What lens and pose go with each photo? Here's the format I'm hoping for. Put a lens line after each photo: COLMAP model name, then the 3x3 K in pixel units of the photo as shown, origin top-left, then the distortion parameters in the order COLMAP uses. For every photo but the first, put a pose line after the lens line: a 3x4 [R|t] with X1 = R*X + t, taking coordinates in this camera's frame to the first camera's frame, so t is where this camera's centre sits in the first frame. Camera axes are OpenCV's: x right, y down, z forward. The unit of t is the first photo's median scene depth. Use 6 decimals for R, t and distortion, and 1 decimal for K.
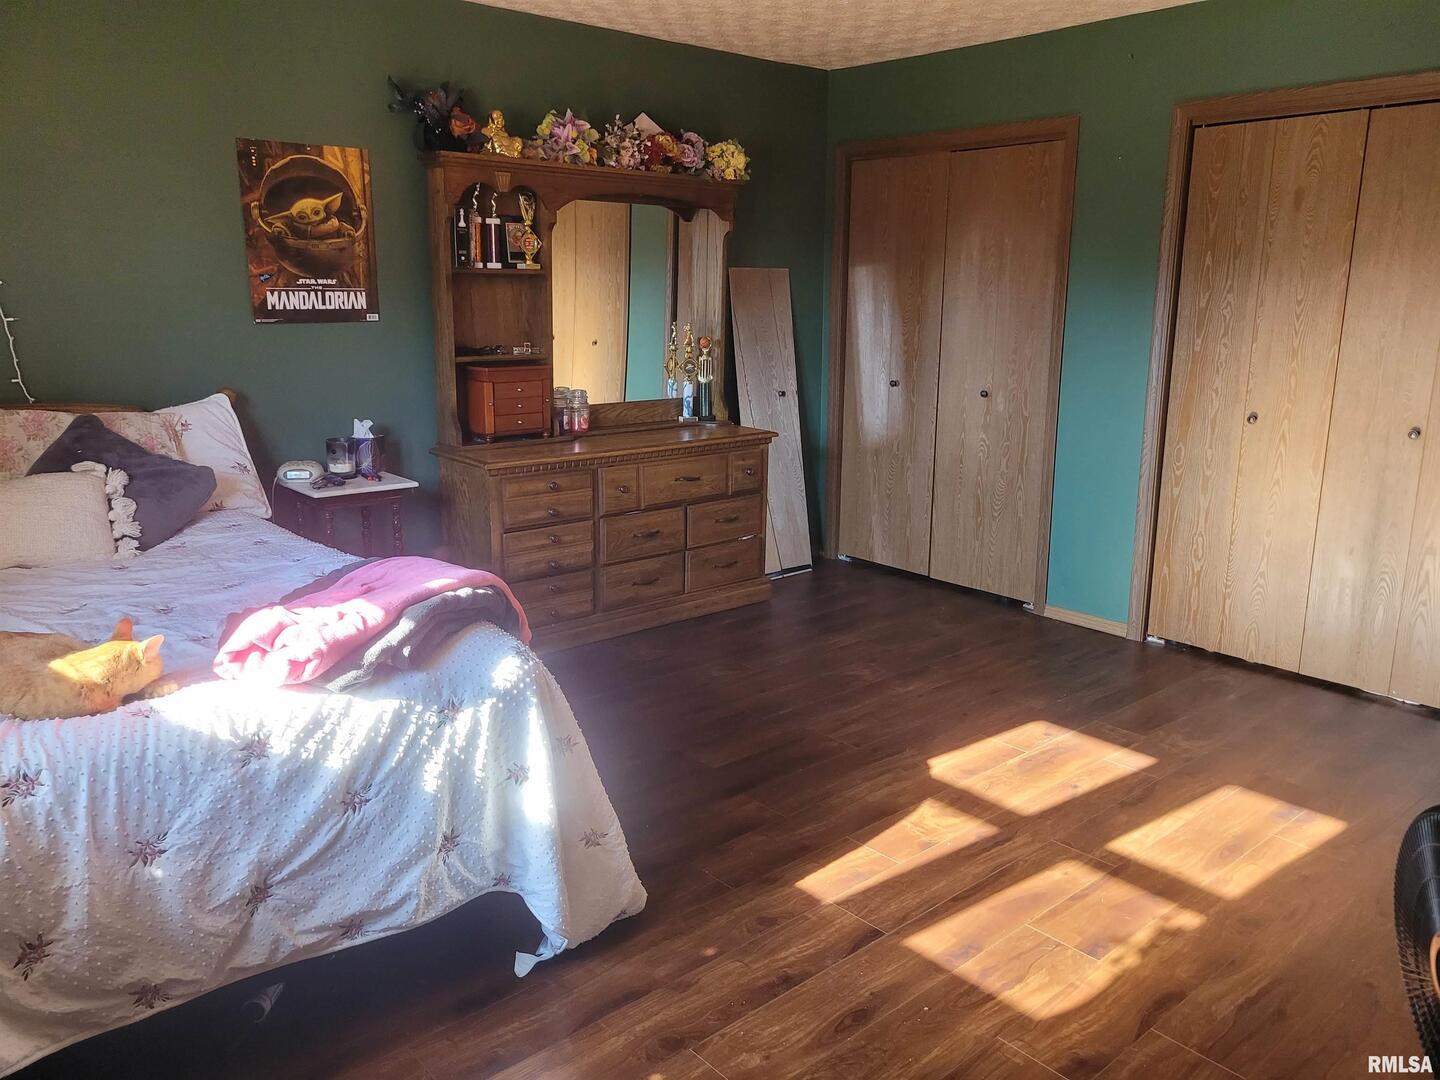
lens RADIAL K [[1088.6, 0, 724.9], [0, 1088.6, 540.0], [0, 0, 1]] dist [0.040457, -0.029162]
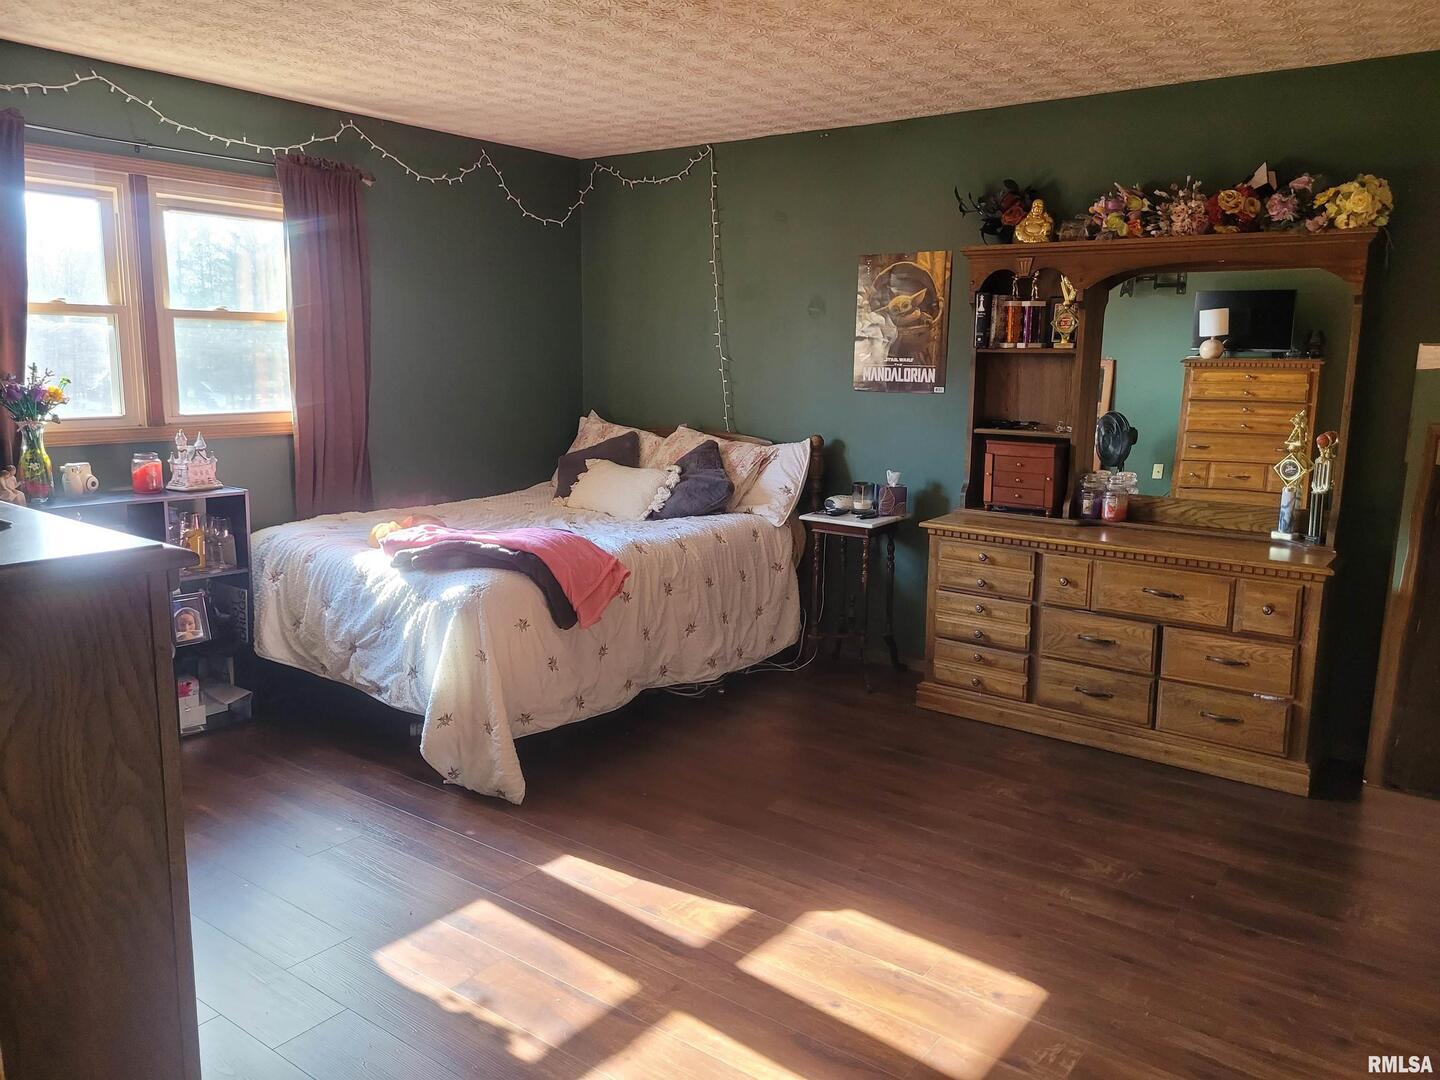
lens RADIAL K [[1088.6, 0, 725.8], [0, 1088.6, 535.5], [0, 0, 1]] dist [0.040457, -0.029162]
pose [[0.207990, 0.162973, -0.964458, 0.821444], [-0.232131, 0.966077, 0.113186, -0.136842], [0.950187, 0.200339, 0.238766, 0.553196]]
